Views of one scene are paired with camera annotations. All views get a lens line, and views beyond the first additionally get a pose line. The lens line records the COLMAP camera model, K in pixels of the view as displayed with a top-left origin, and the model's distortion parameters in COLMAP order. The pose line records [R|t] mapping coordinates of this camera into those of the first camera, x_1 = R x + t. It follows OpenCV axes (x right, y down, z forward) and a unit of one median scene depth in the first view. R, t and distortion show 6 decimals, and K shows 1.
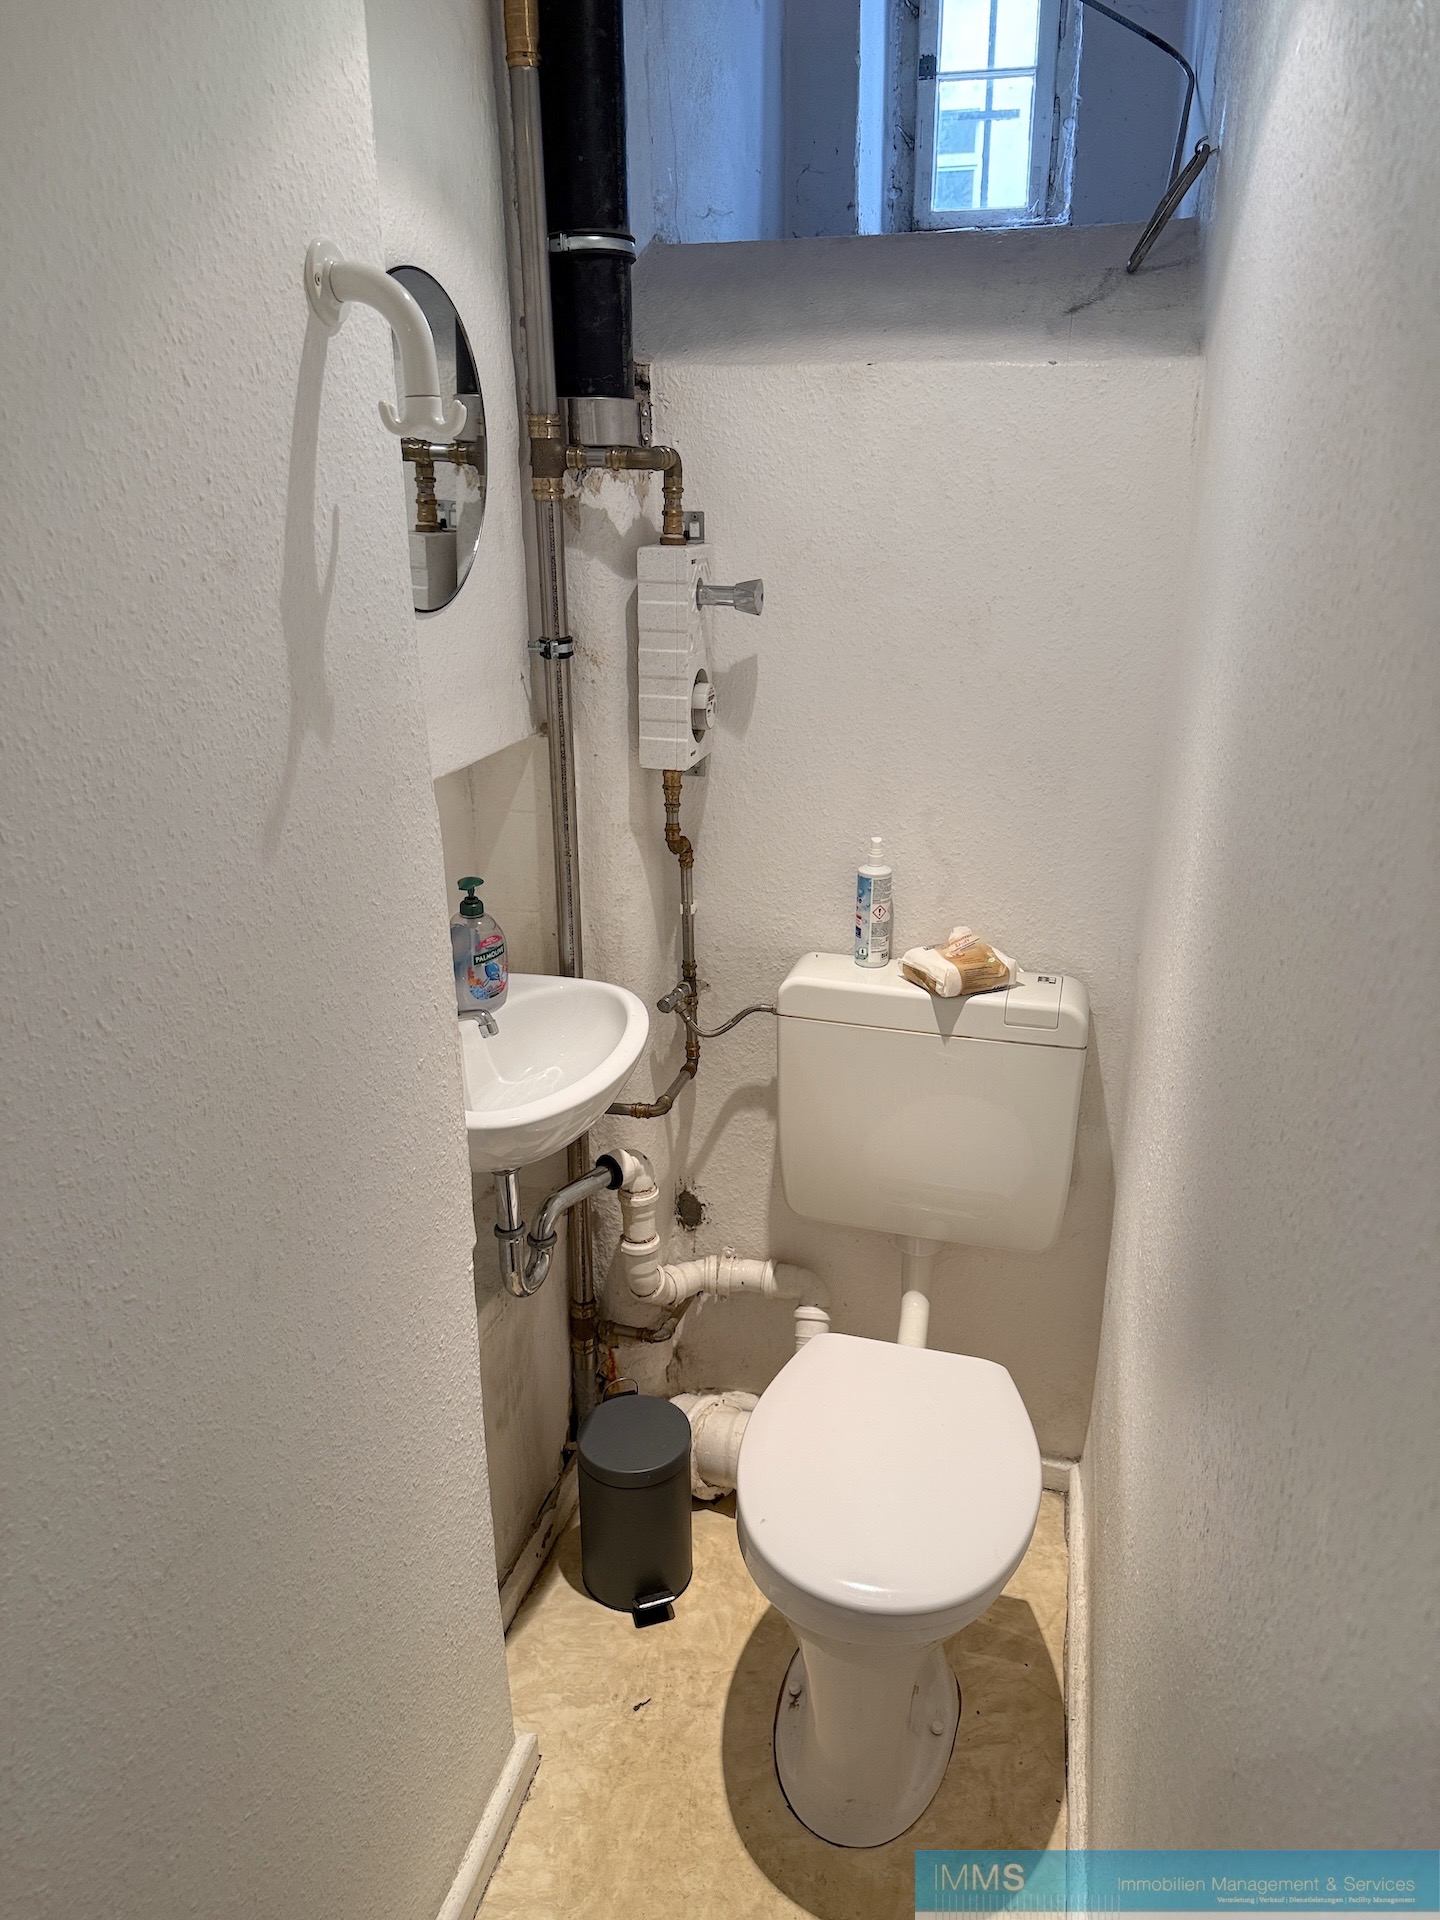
lens RADIAL K [[1341.7, 0, 733.9], [0, 1341.7, 957.2], [0, 0, 1]] dist [0.112256, -0.153400]
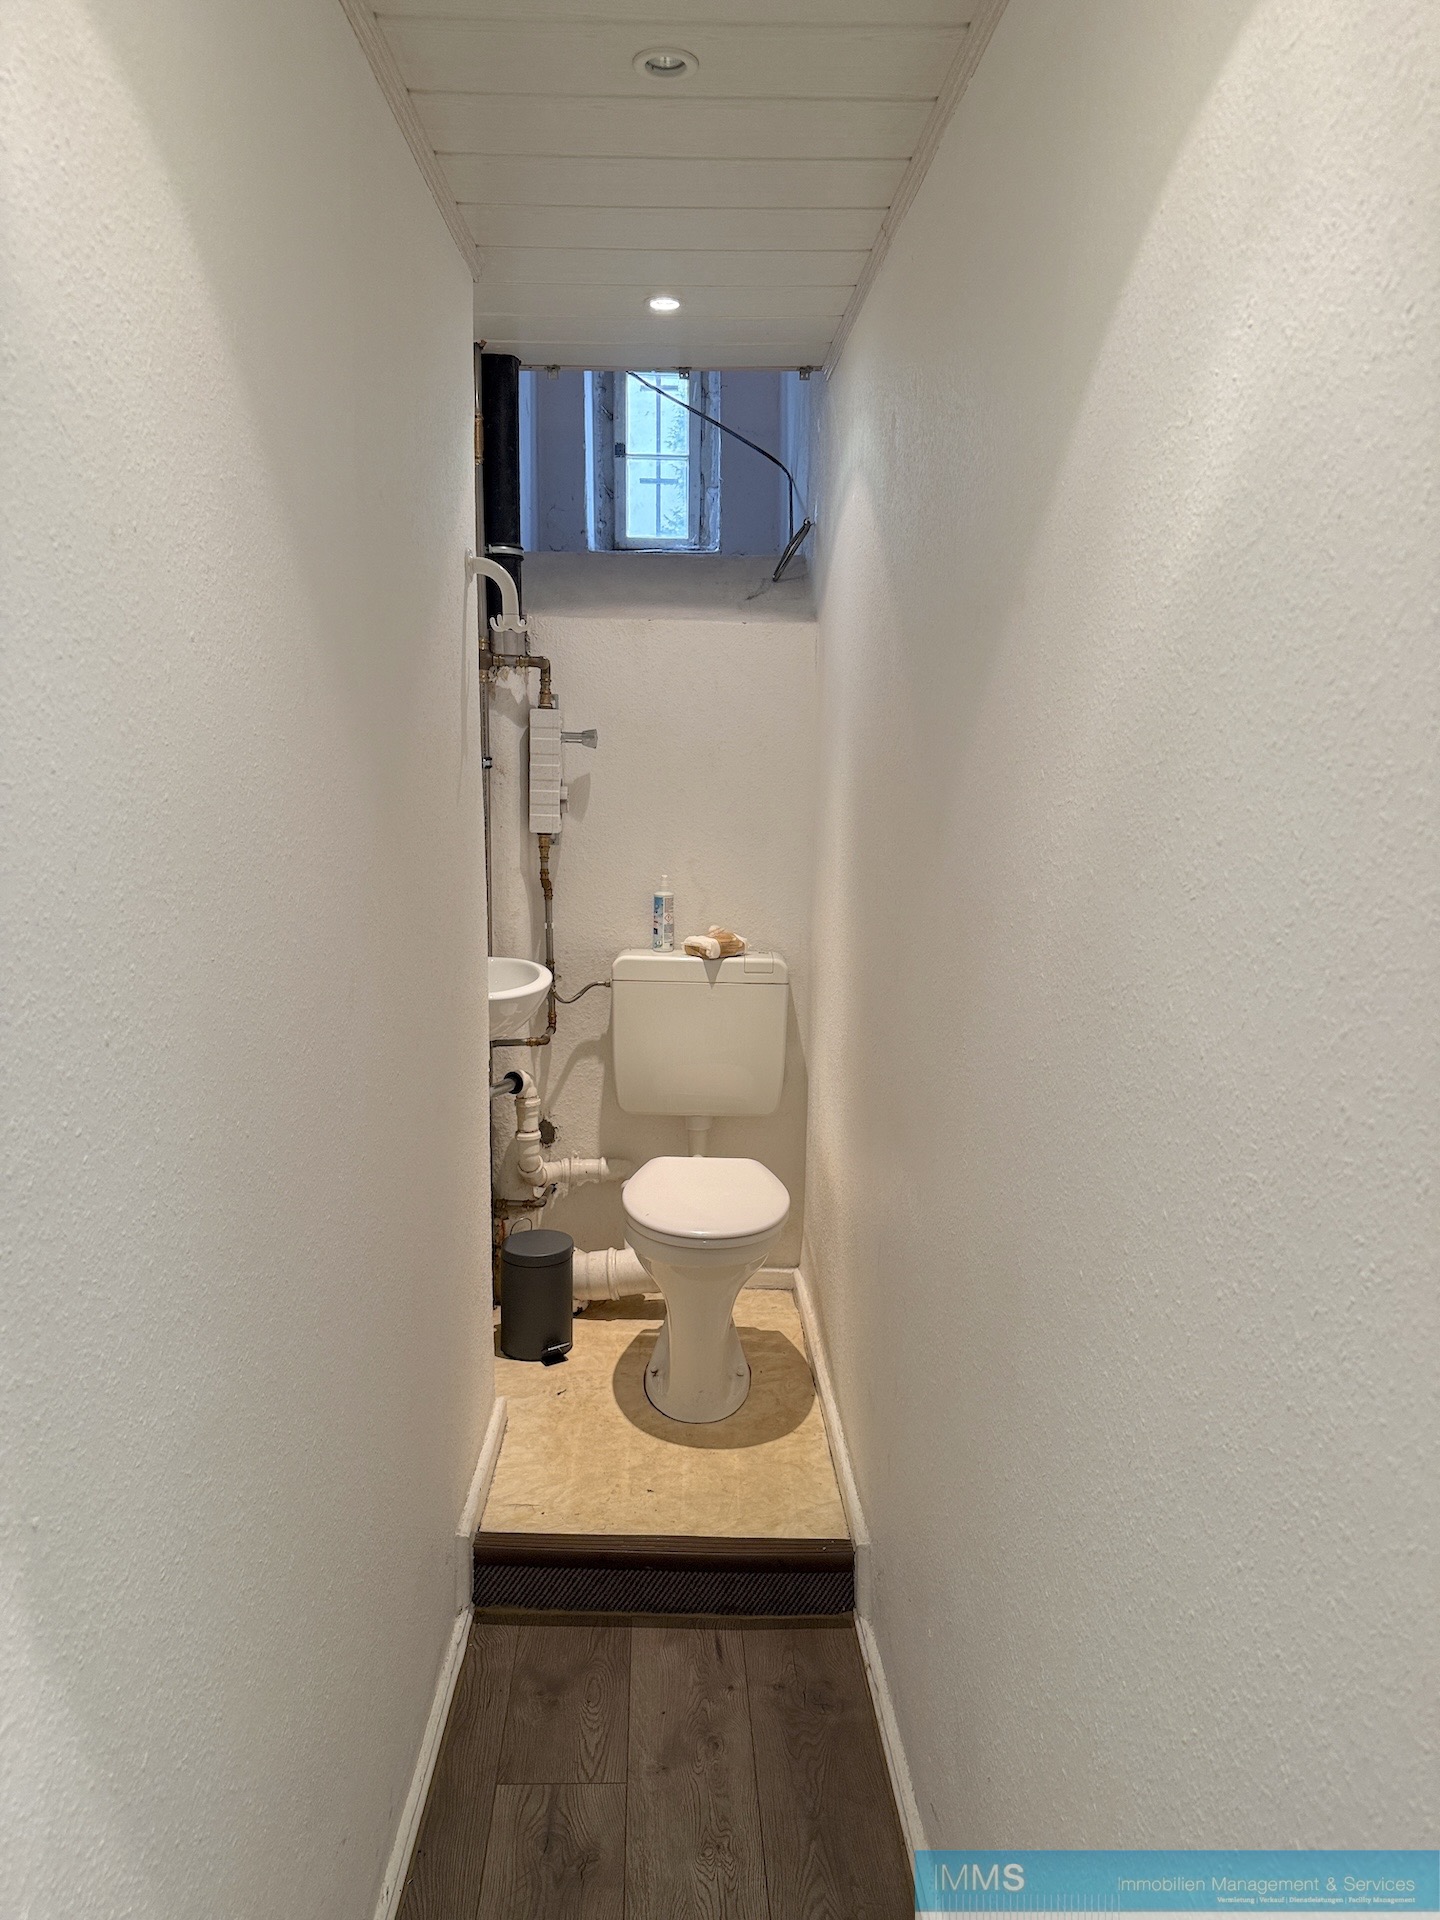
lens RADIAL K [[1335.3, 0, 722.7], [0, 1335.3, 954.6], [0, 0, 1]] dist [0.134735, -0.258619]
pose [[0.964199, -0.028889, 0.263601, -0.277596], [0.077480, 0.981362, -0.175856, 0.320231], [-0.253607, 0.189984, 0.948467, -0.633827]]
